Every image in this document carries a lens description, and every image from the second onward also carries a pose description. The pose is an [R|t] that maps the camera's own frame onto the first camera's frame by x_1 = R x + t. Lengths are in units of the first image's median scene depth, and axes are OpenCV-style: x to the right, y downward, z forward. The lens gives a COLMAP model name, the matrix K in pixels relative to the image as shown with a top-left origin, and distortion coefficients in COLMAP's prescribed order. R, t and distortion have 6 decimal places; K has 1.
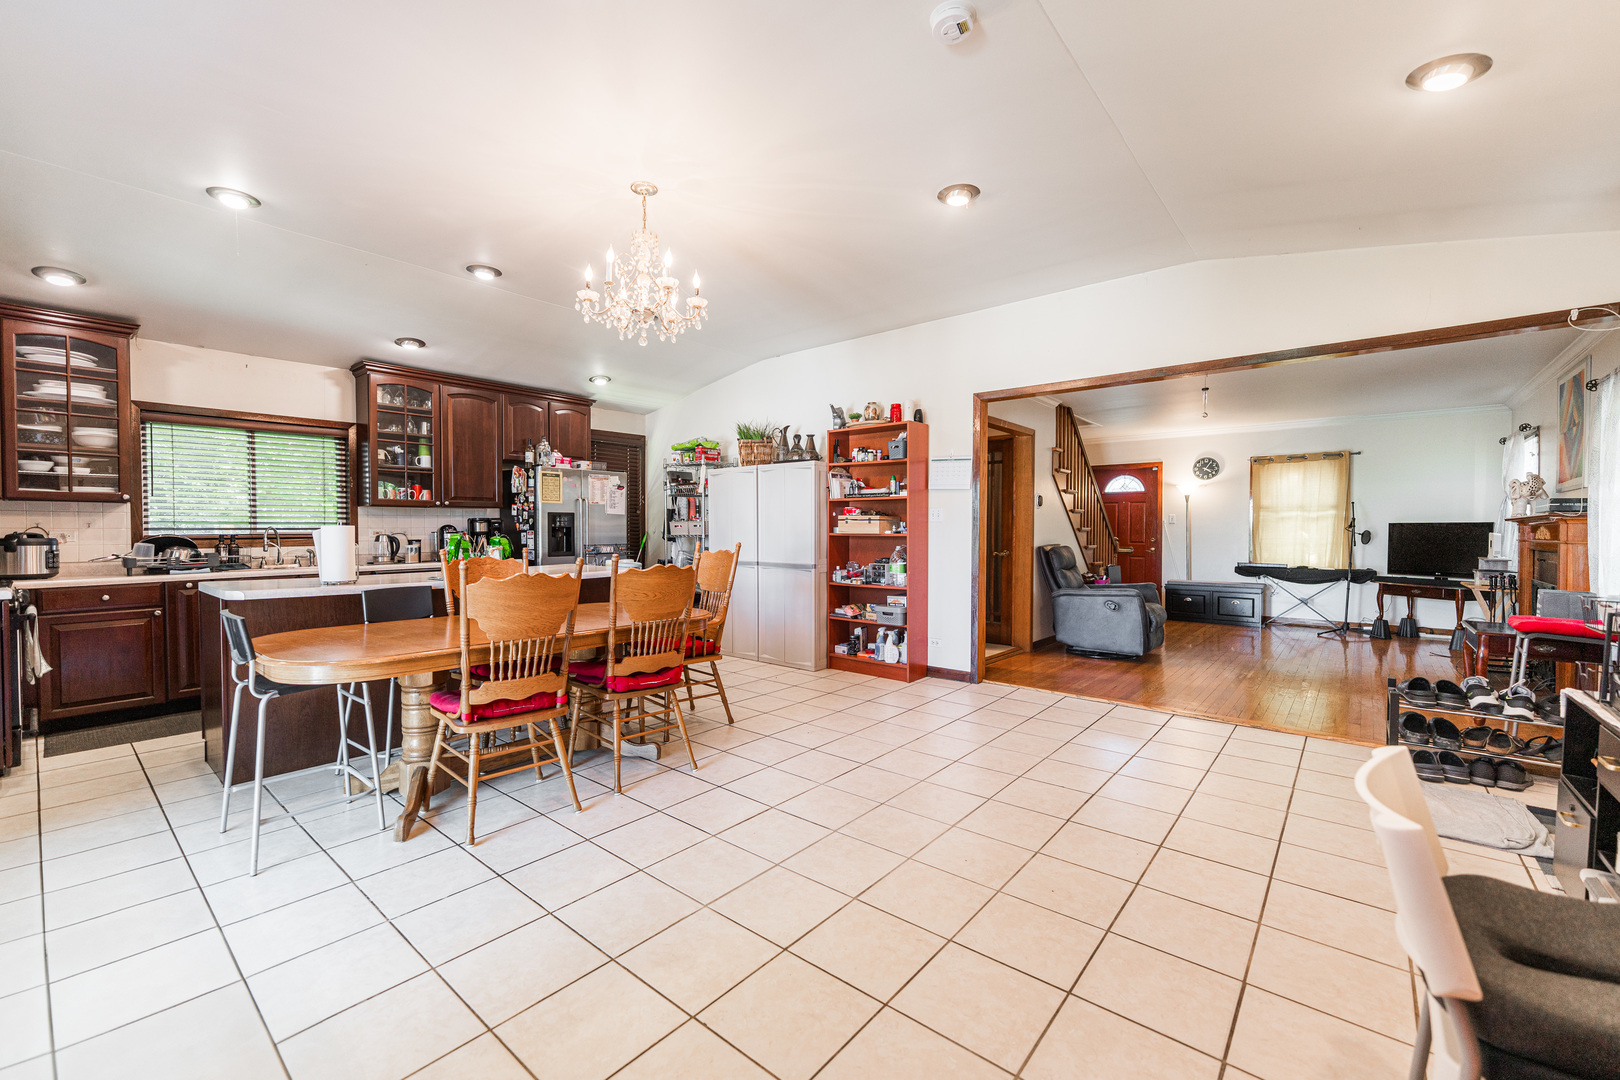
lens RADIAL K [[666.8, 0, 810.2], [0, 666.8, 538.5], [0, 0, 1]] dist [0.000219, -0.000178]
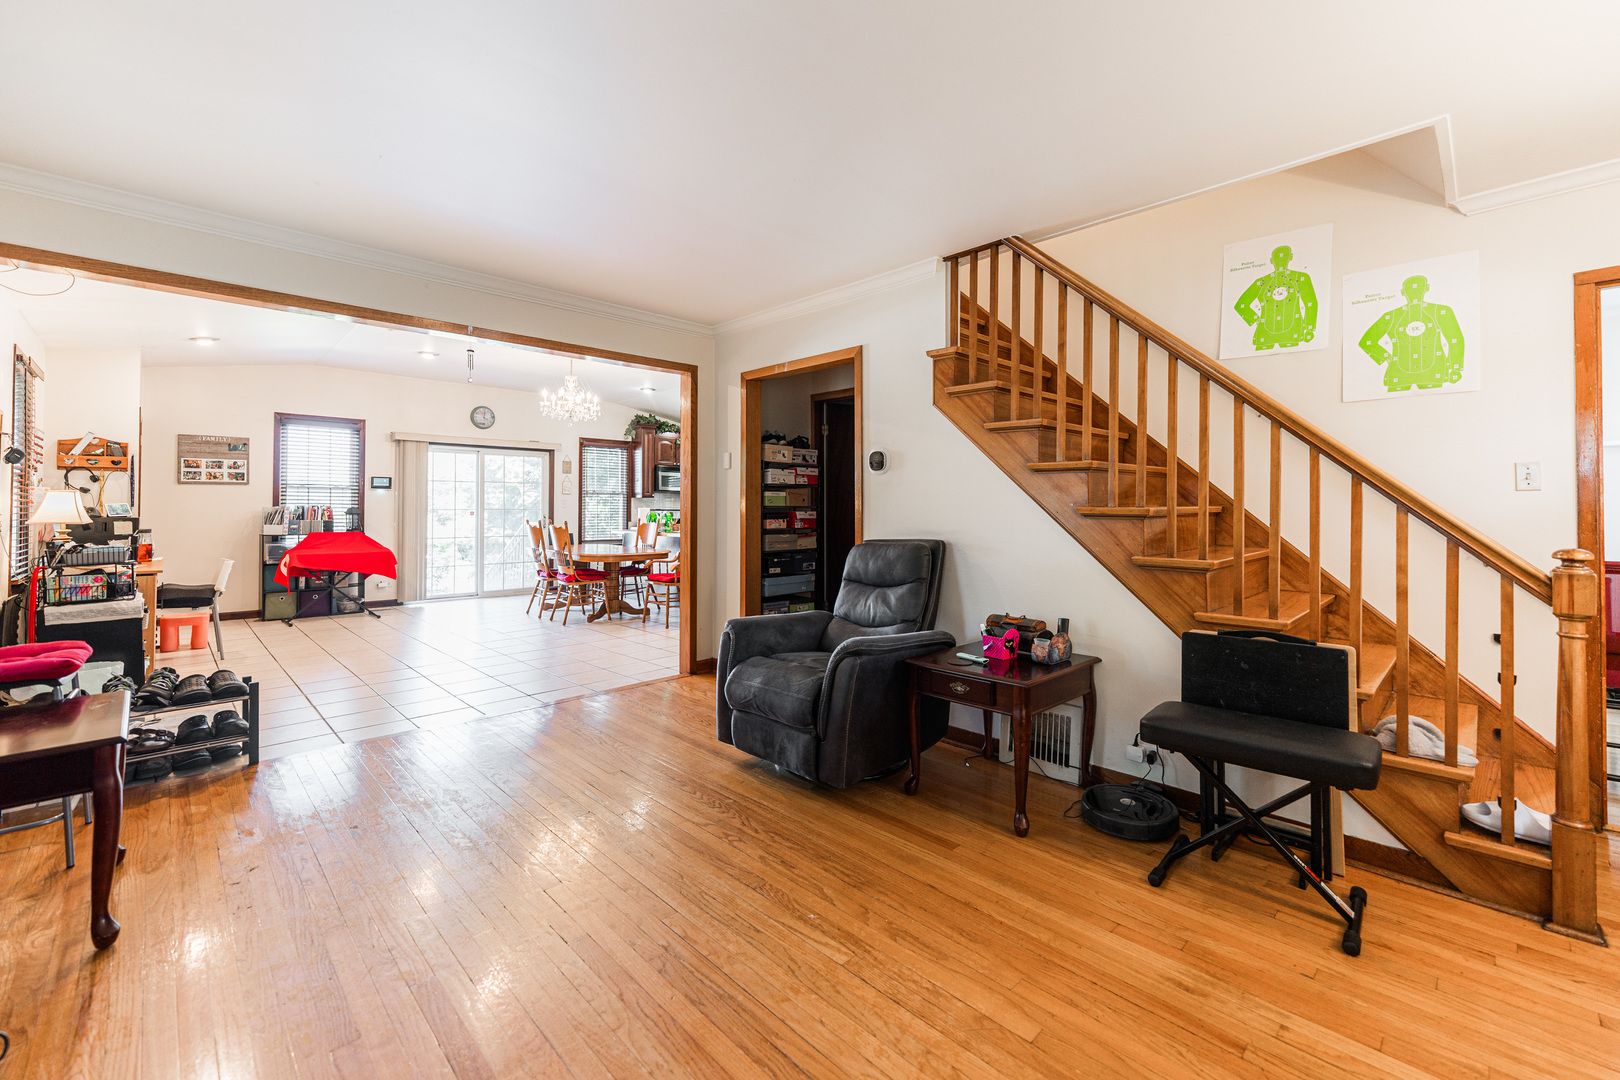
lens RADIAL K [[666.8, 0, 816.9], [0, 666.8, 496.1], [0, 0, 1]] dist [0.000219, -0.000178]
pose [[-0.099158, -0.018793, -0.994894, 0.809331], [-0.013930, 0.999750, -0.017496, -0.013454], [0.994974, 0.012124, -0.099395, 0.880801]]
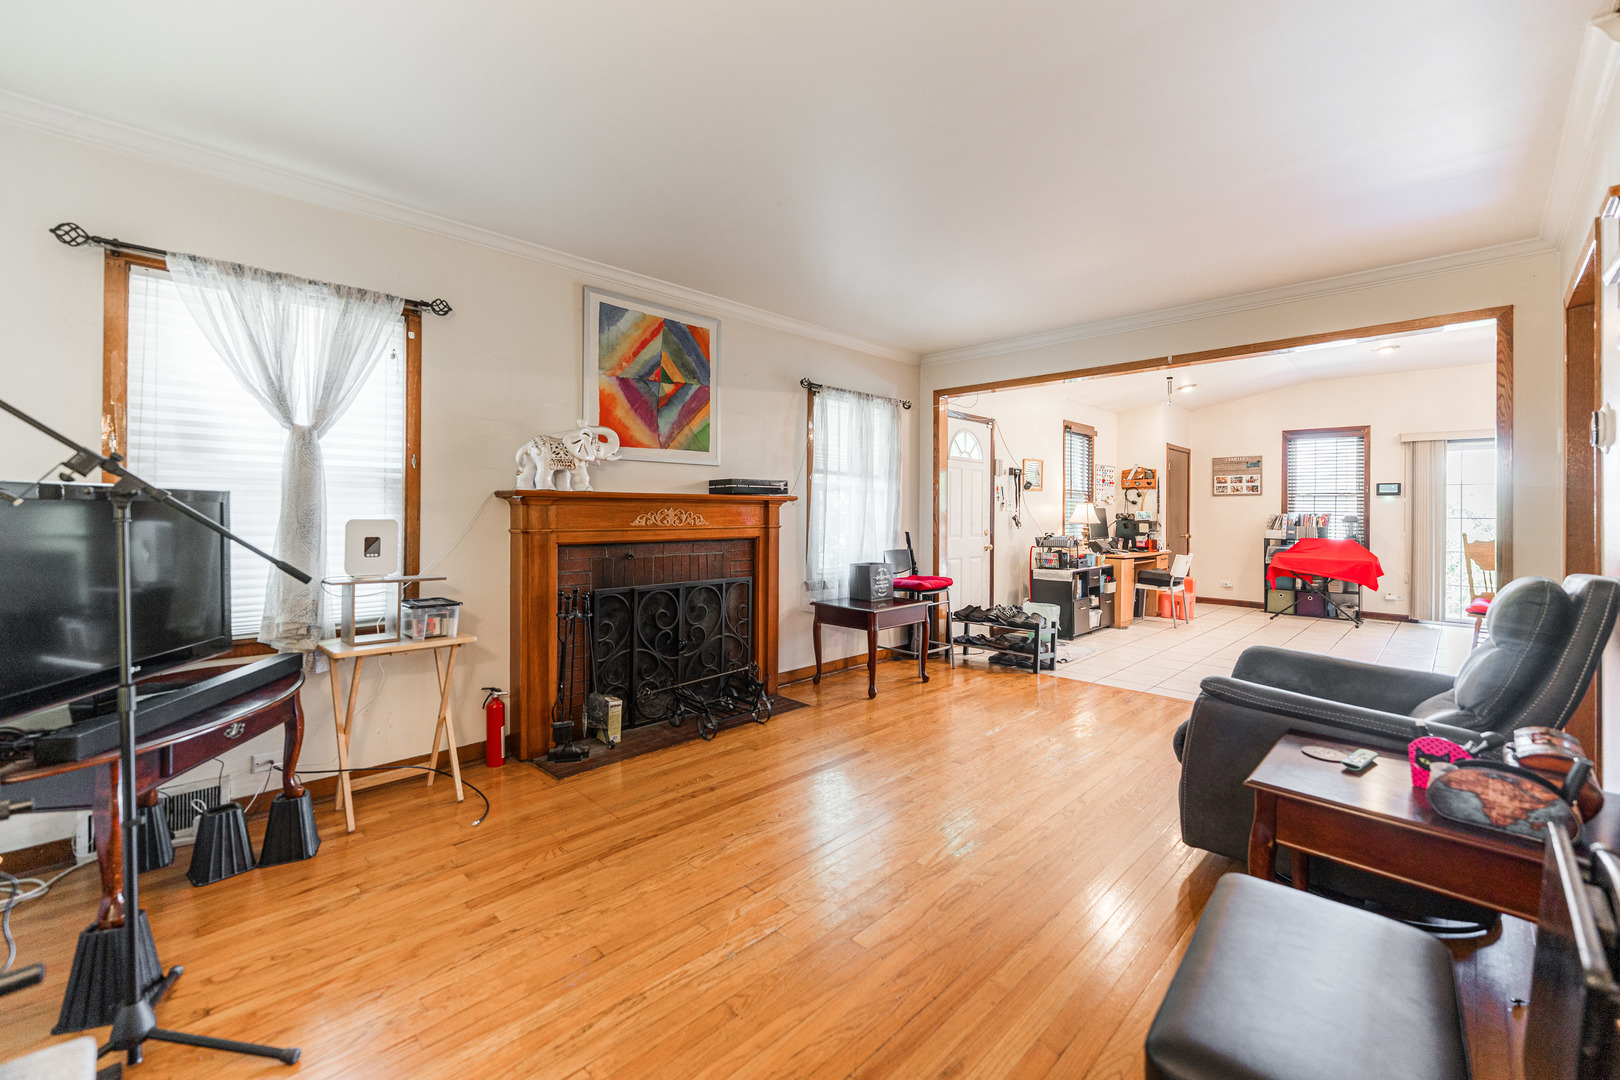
lens RADIAL K [[666.8, 0, 803.5], [0, 666.8, 509.4], [0, 0, 1]] dist [0.000219, -0.000178]
pose [[-0.995527, -0.008209, 0.094117, 0.597836], [-0.007262, 0.999920, 0.010398, -0.017831], [-0.094194, 0.009668, -0.995507, 1.175433]]
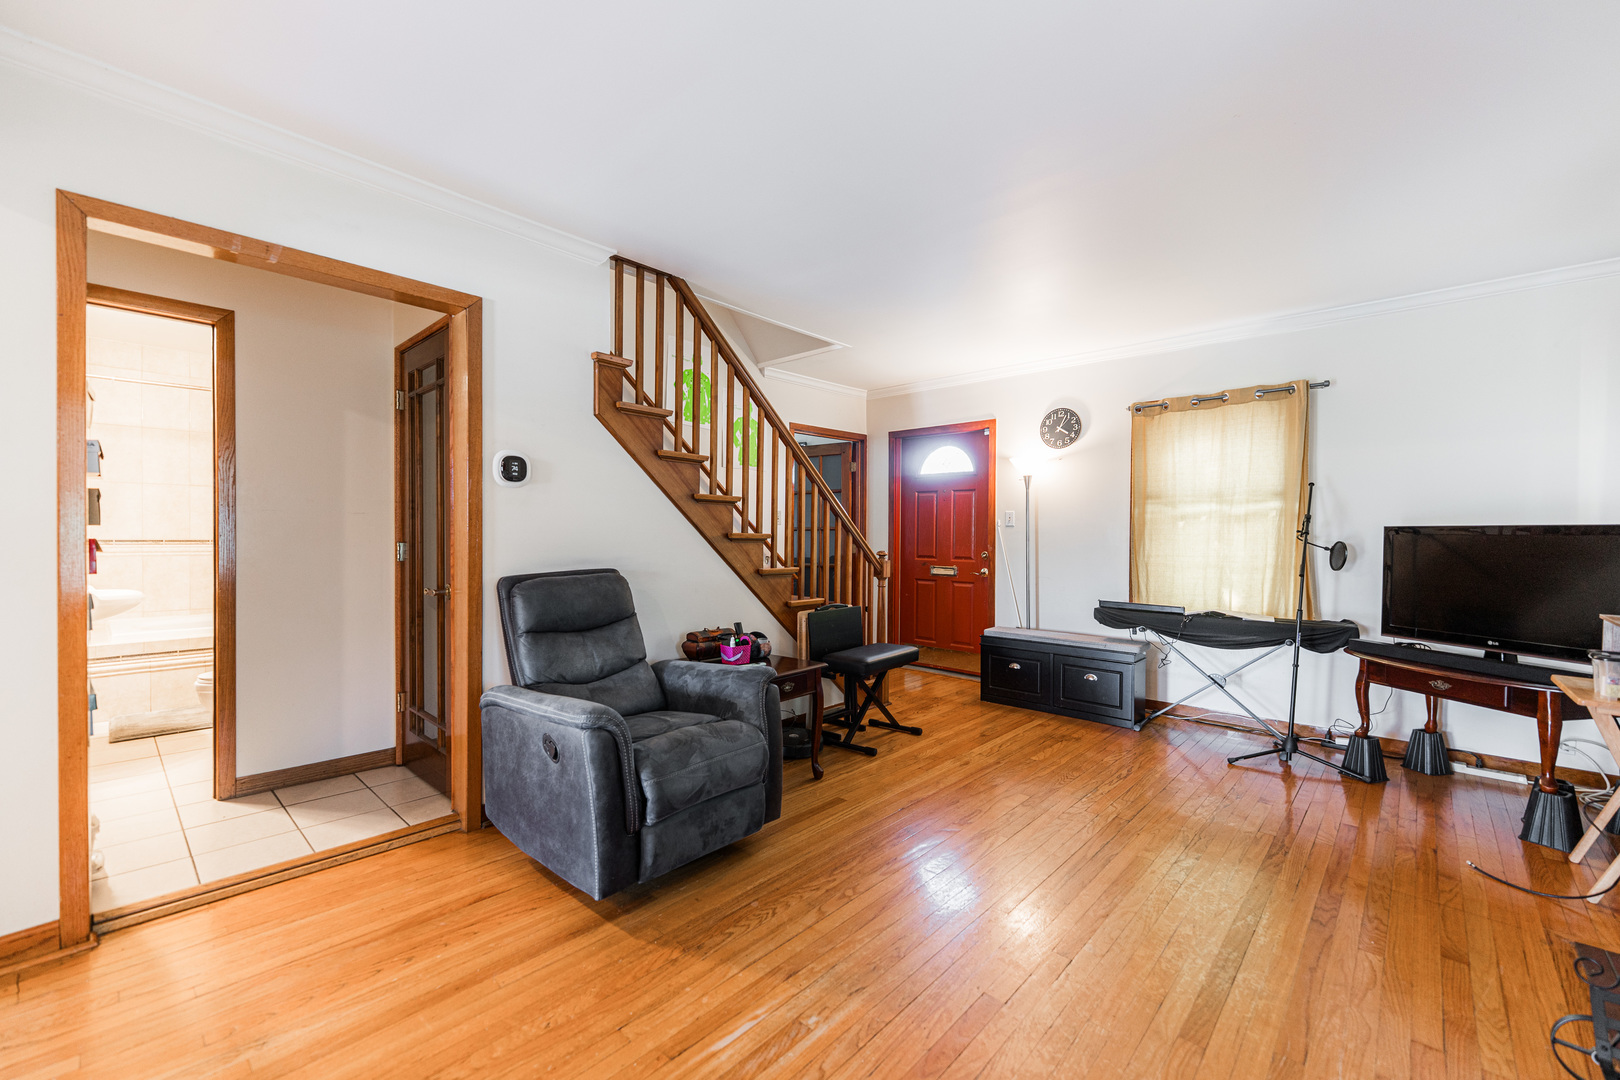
lens RADIAL K [[666.8, 0, 810.3], [0, 666.8, 536.8], [0, 0, 1]] dist [0.000219, -0.000178]
pose [[0.998853, 0.005913, -0.047524, 0.485634], [-0.006297, 0.999949, -0.007933, -0.009533], [0.047475, 0.008224, 0.998839, 0.511200]]
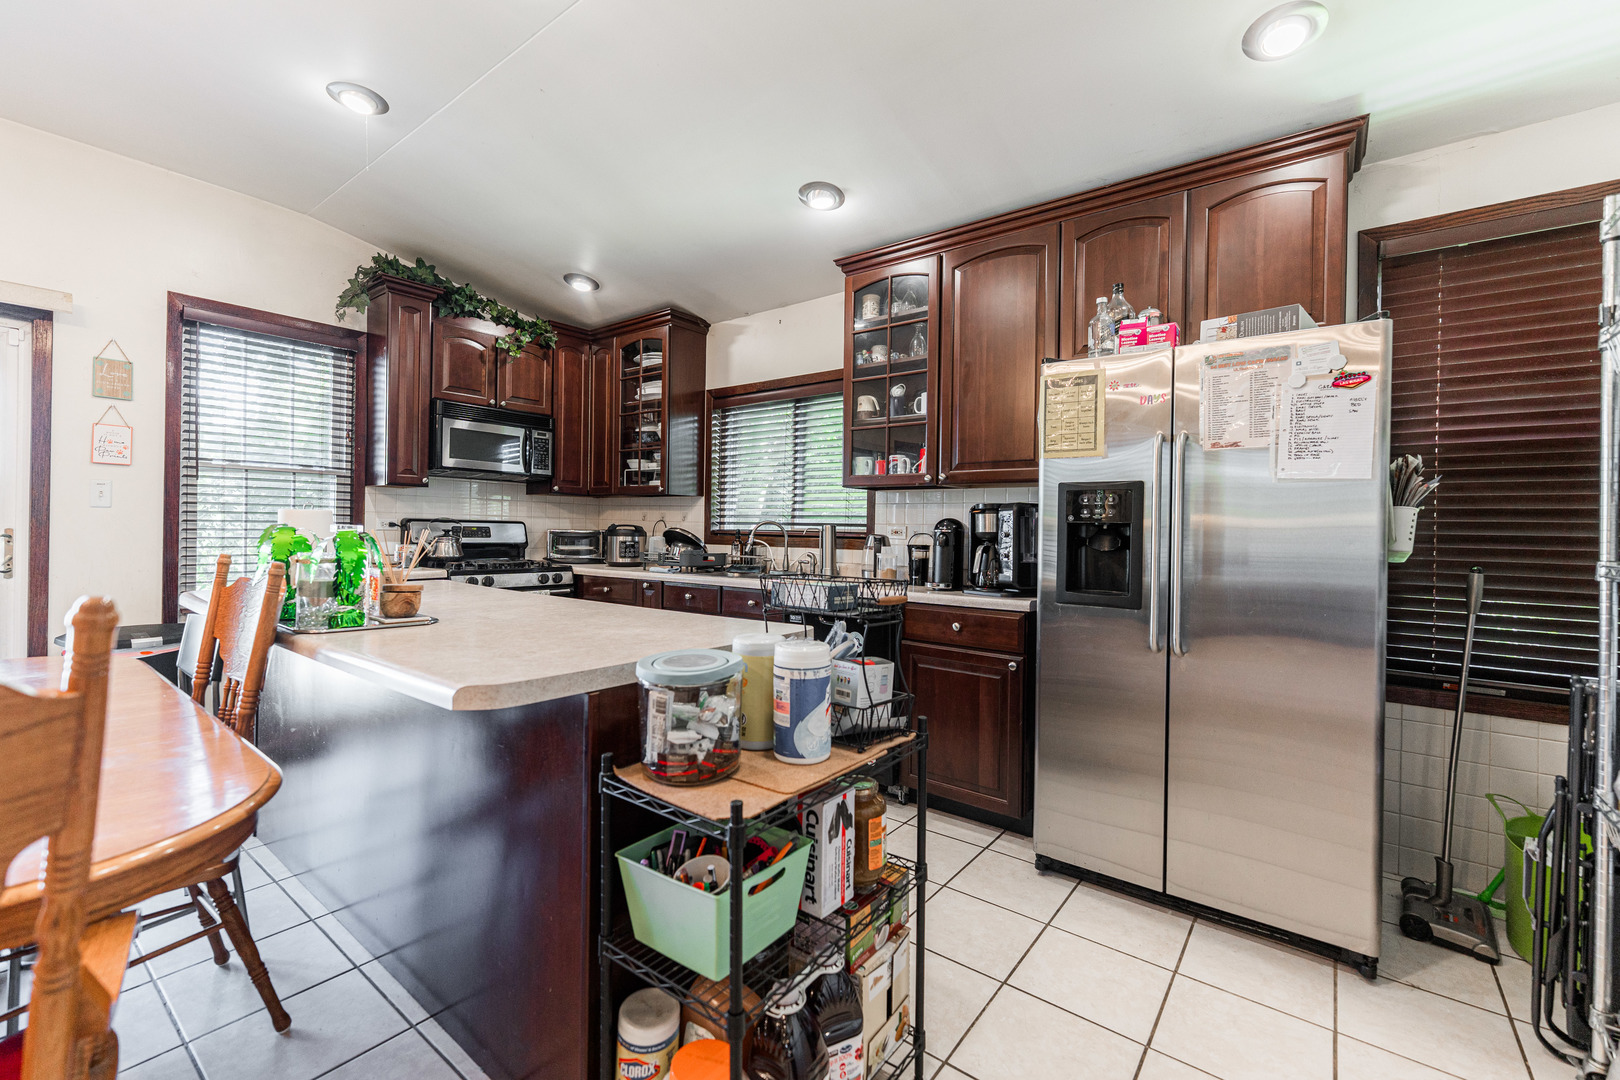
lens RADIAL K [[666.8, 0, 806.9], [0, 666.8, 523.6], [0, 0, 1]] dist [0.000219, -0.000178]
pose [[0.025460, -0.002956, -0.999671, -0.022255], [-0.031274, 0.999504, -0.003752, -0.008804], [0.999187, 0.031359, 0.025355, 0.683486]]
